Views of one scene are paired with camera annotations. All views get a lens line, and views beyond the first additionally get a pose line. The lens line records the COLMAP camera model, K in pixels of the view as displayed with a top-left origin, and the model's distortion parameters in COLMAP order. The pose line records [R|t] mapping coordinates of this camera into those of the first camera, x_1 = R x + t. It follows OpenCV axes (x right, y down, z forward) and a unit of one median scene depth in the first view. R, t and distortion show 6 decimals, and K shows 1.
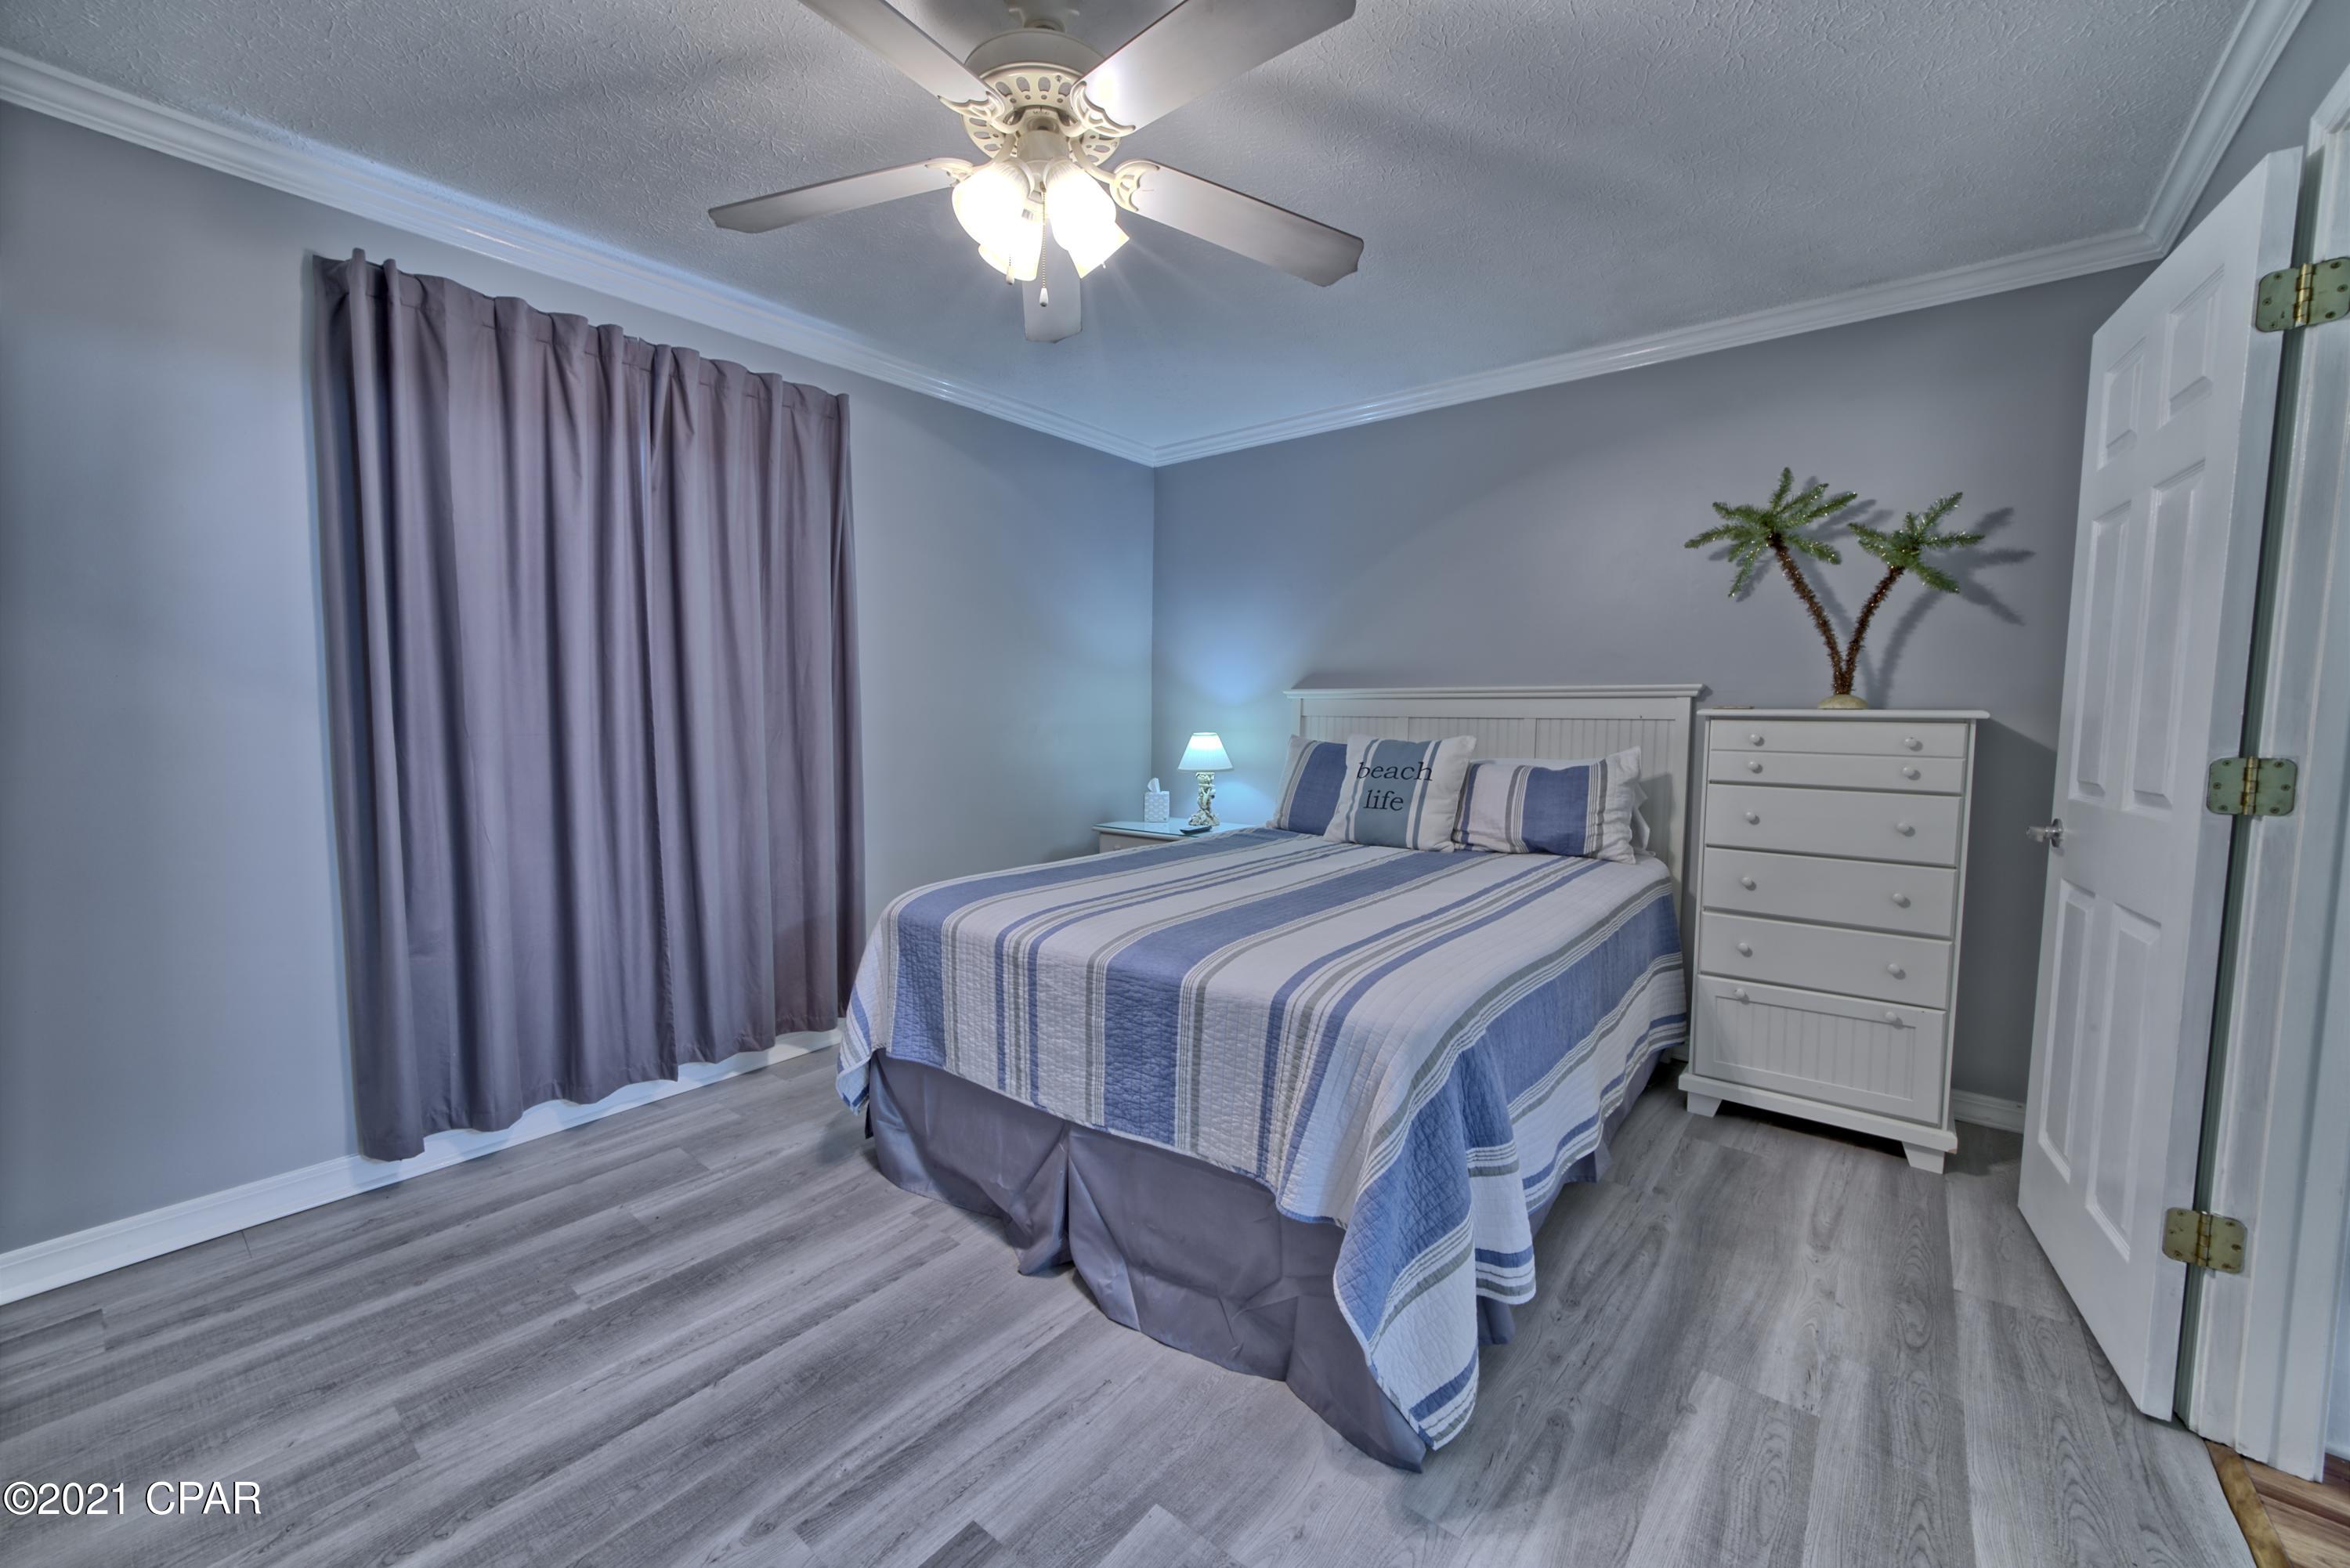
lens RADIAL K [[903.8, 0, 1169.5], [0, 903.8, 783.4], [0, 0, 1]] dist [-0.008837, -0.000176]
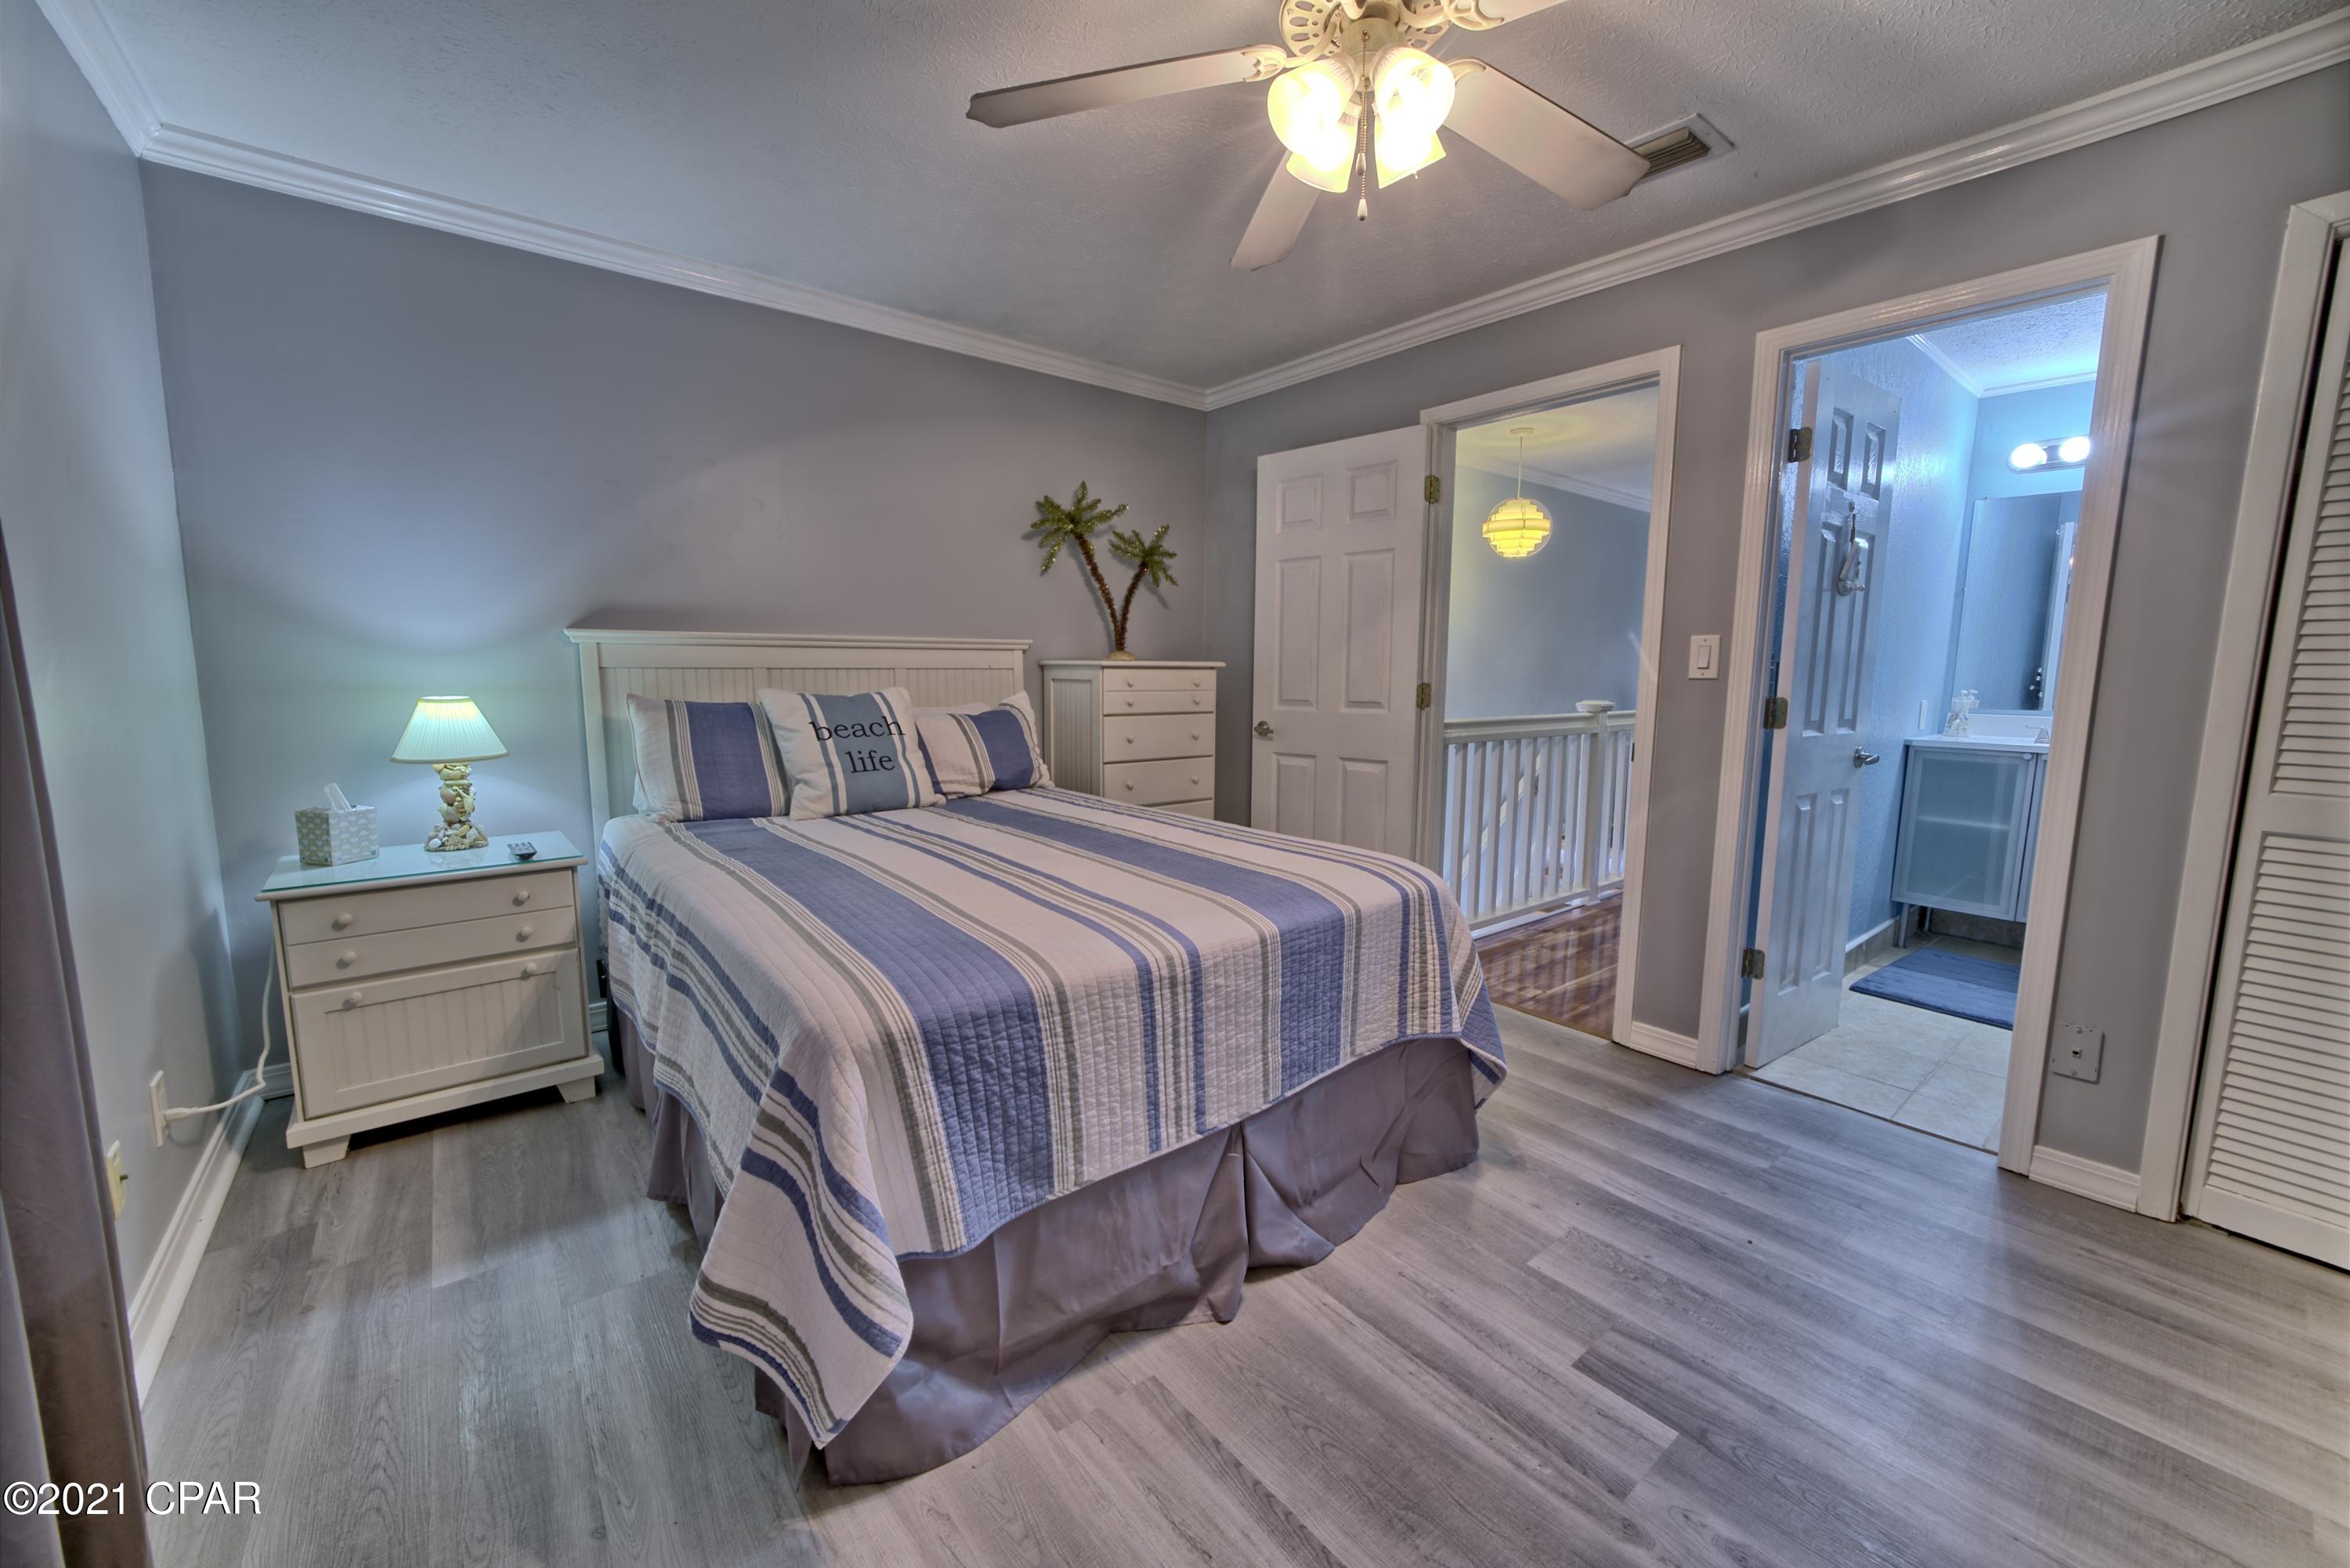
lens RADIAL K [[903.8, 0, 1172.0], [0, 903.8, 781.2], [0, 0, 1]] dist [-0.008837, -0.000176]
pose [[0.215643, -0.126771, 0.968208, -0.921118], [0.072281, 0.990889, 0.113642, -0.067585], [-0.973793, 0.045477, 0.222841, 0.818245]]
